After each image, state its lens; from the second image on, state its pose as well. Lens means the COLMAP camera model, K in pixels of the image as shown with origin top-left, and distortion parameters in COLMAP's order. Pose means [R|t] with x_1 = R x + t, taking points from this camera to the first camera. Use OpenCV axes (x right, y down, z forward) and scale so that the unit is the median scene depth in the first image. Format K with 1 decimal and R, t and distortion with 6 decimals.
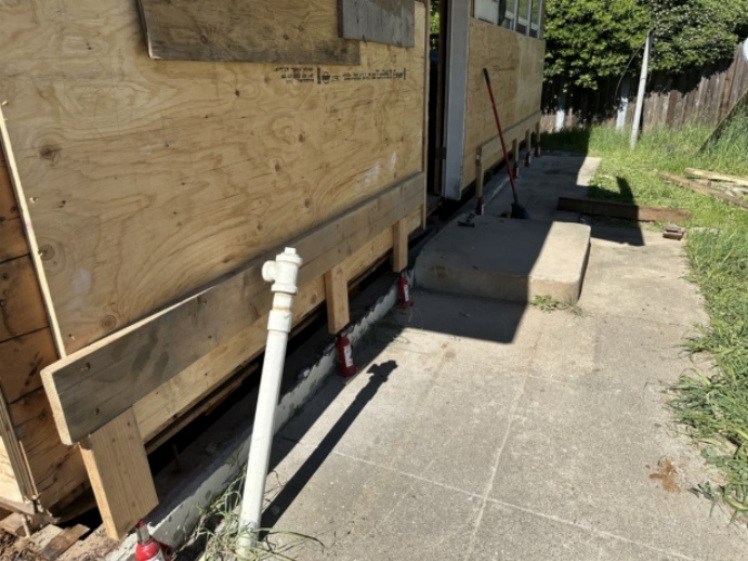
lens RADIAL K [[543.6, 0, 374.2], [0, 543.6, 281.2], [0, 0, 1]] dist [0.006355, 0.000074]
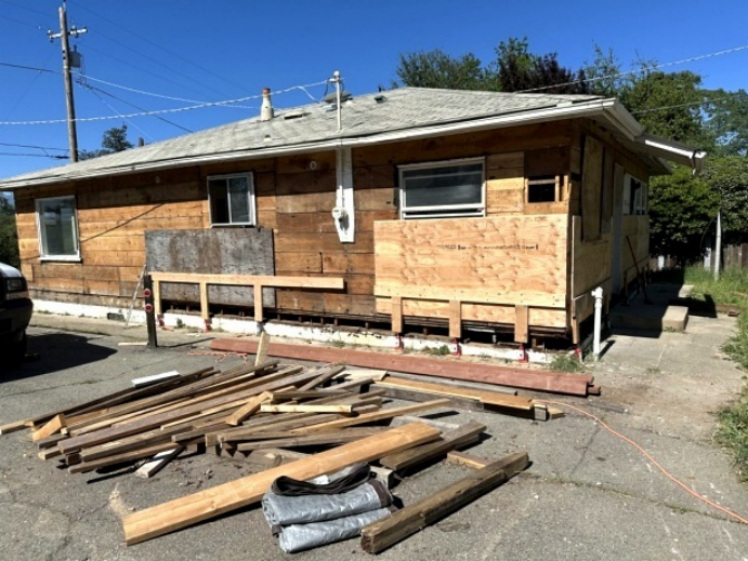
lens RADIAL K [[543.6, 0, 374.5], [0, 543.6, 280.3], [0, 0, 1]] dist [0.006355, 0.000074]
pose [[0.987994, 0.015929, -0.153671, -0.209533], [-0.054781, 0.966162, -0.252054, 0.173523], [0.144456, 0.257445, 0.955434, -0.532297]]
